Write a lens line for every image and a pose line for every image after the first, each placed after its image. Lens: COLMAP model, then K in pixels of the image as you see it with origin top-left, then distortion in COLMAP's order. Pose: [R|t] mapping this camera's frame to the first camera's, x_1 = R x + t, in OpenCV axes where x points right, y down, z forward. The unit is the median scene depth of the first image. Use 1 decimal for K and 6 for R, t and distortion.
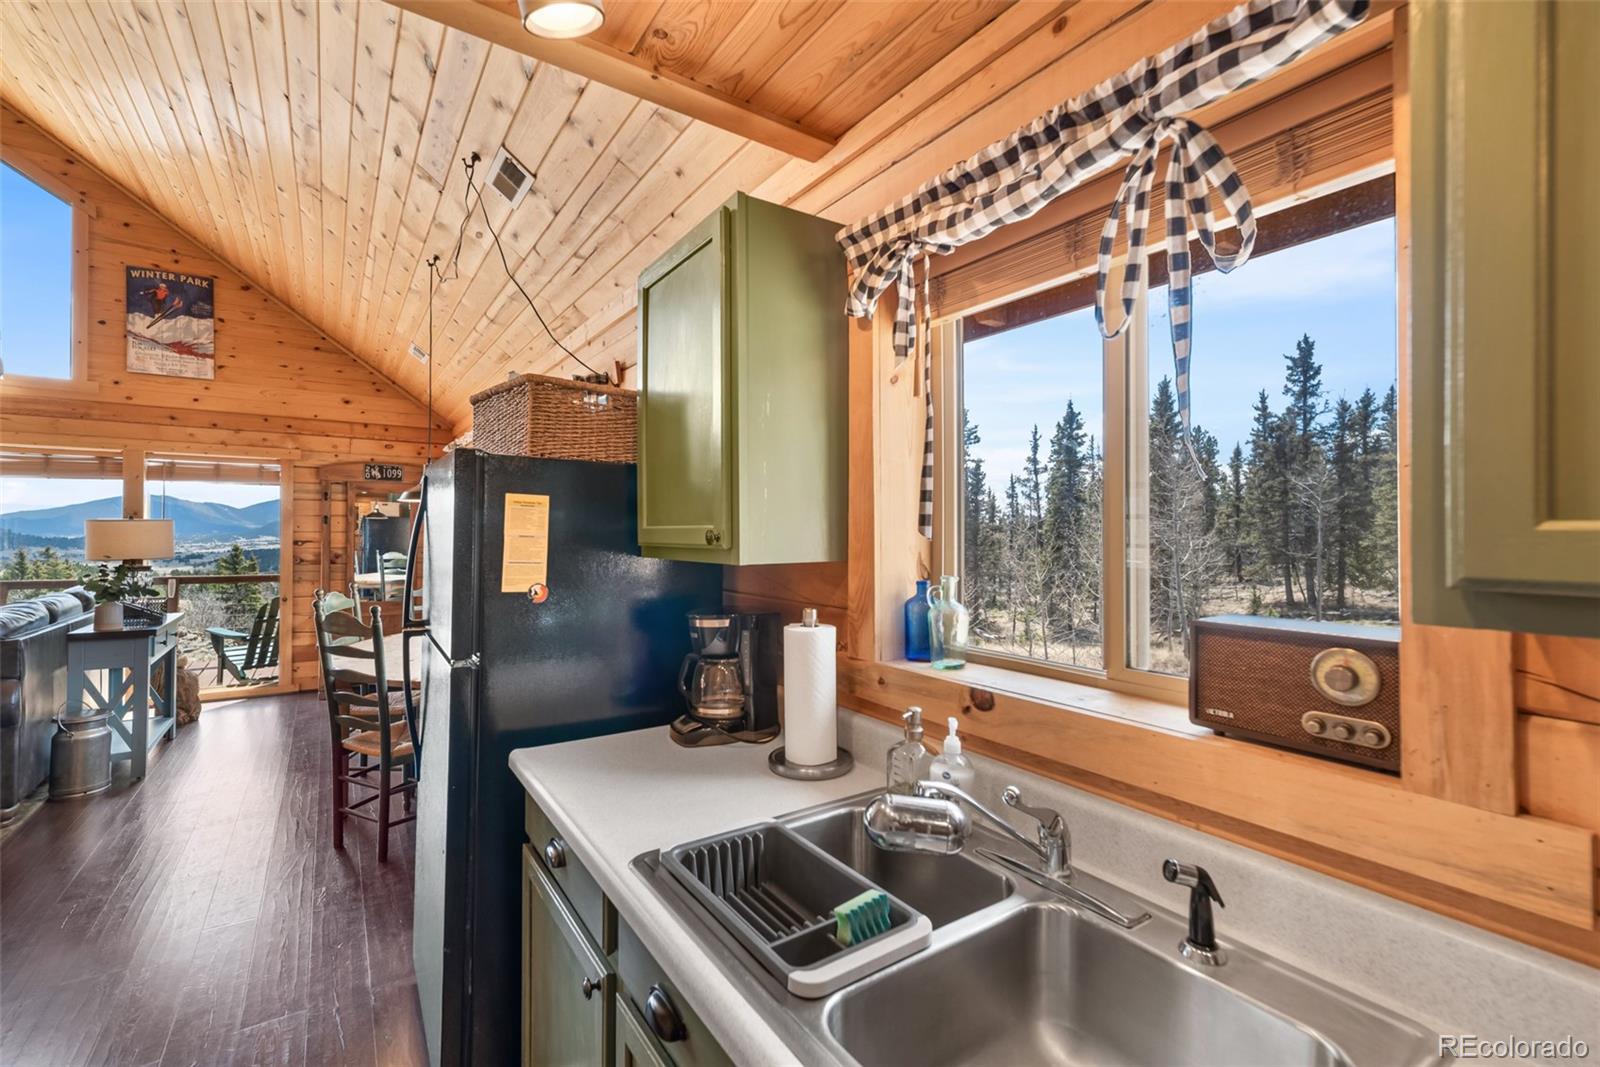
lens RADIAL K [[699.9, 0, 803.6], [0, 699.9, 525.1], [0, 0, 1]] dist [0.009235, 0.000567]
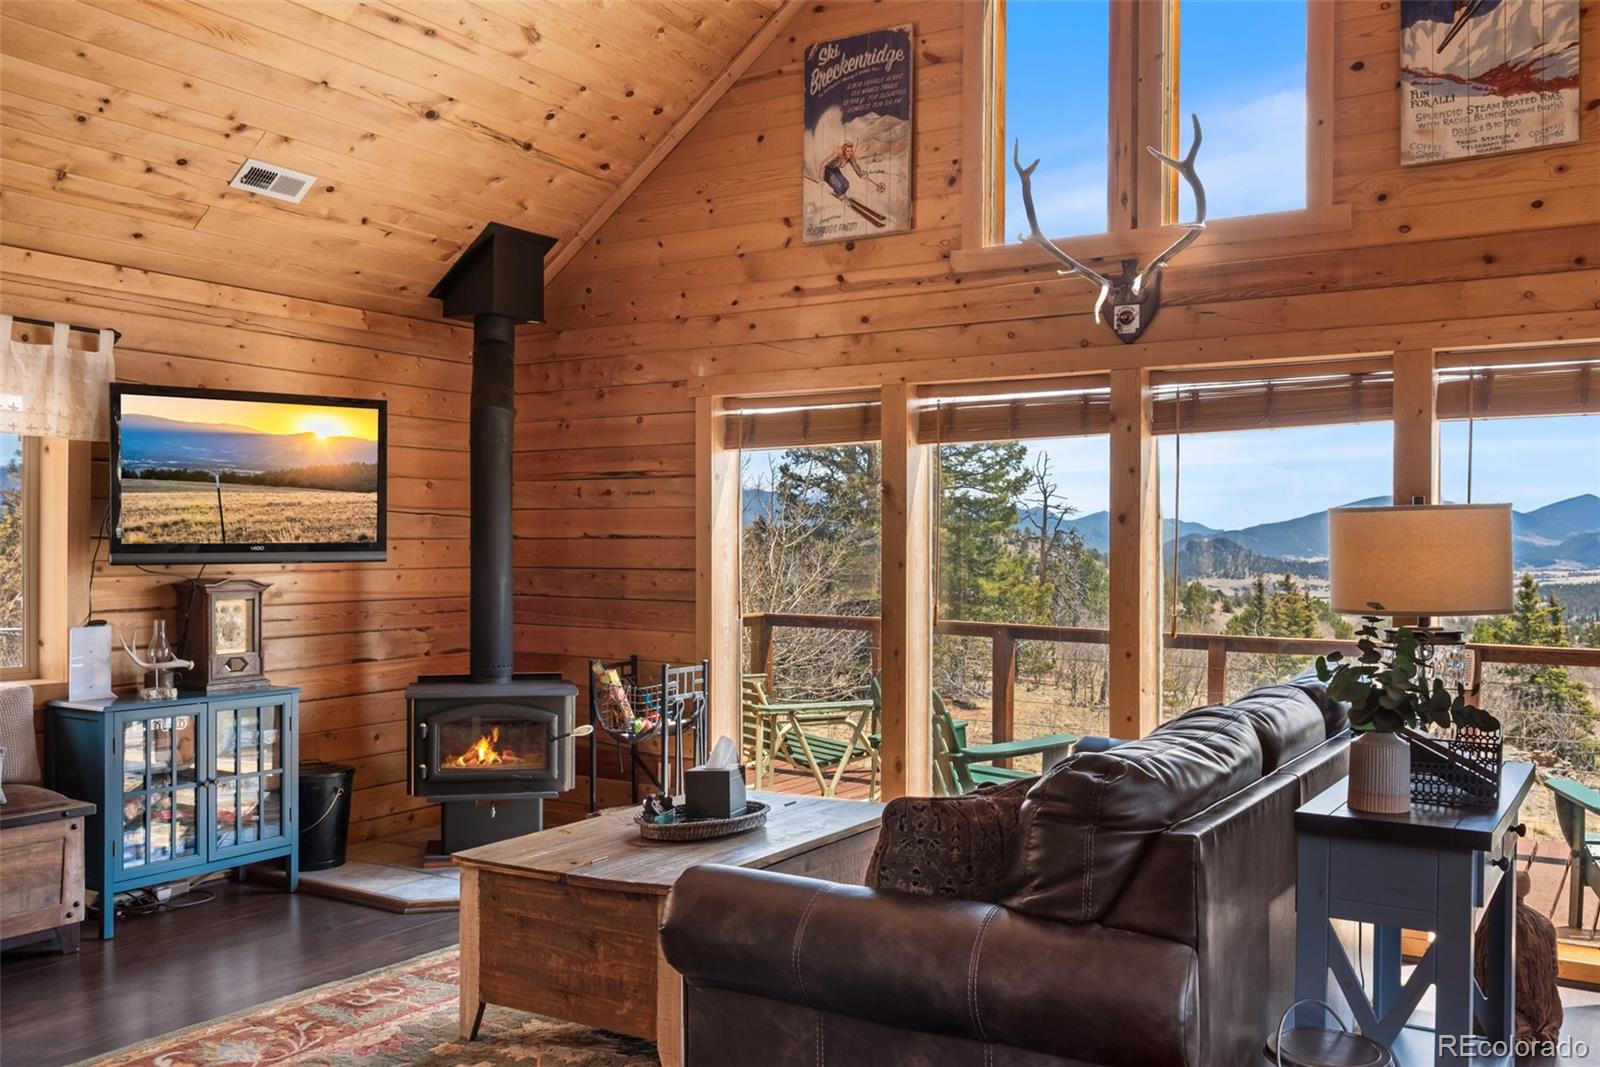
lens RADIAL K [[1415.3, 0, 791.6], [0, 1415.3, 557.3], [0, 0, 1]] dist [0.032142, -0.043692]
pose [[0.405082, 0.005148, -0.914266, -0.313845], [0.005681, 0.999951, 0.008148, 0.008891], [0.914263, -0.008494, 0.405033, 0.307719]]
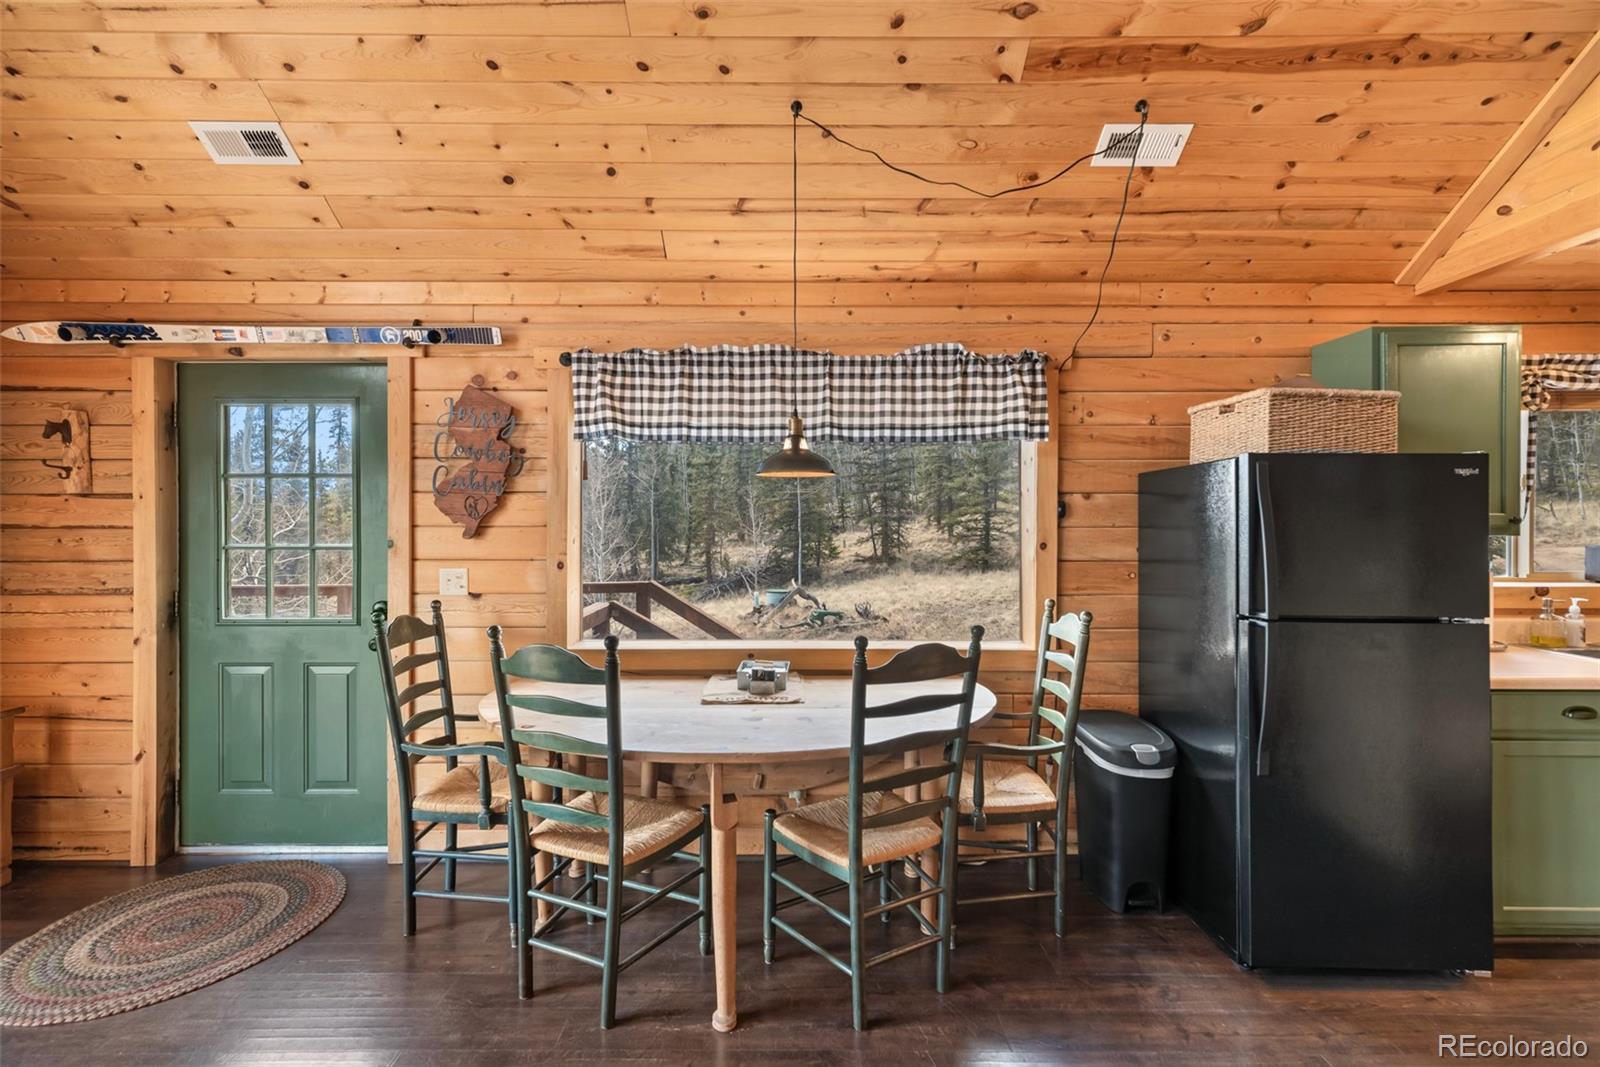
lens RADIAL K [[699.9, 0, 786.7], [0, 699.9, 526.1], [0, 0, 1]] dist [0.009235, 0.000567]
pose [[0.564557, -0.007916, 0.825356, -0.676623], [-0.004403, 0.999911, 0.012602, 0.004102], [-0.825383, -0.010749, 0.564472, 0.392275]]
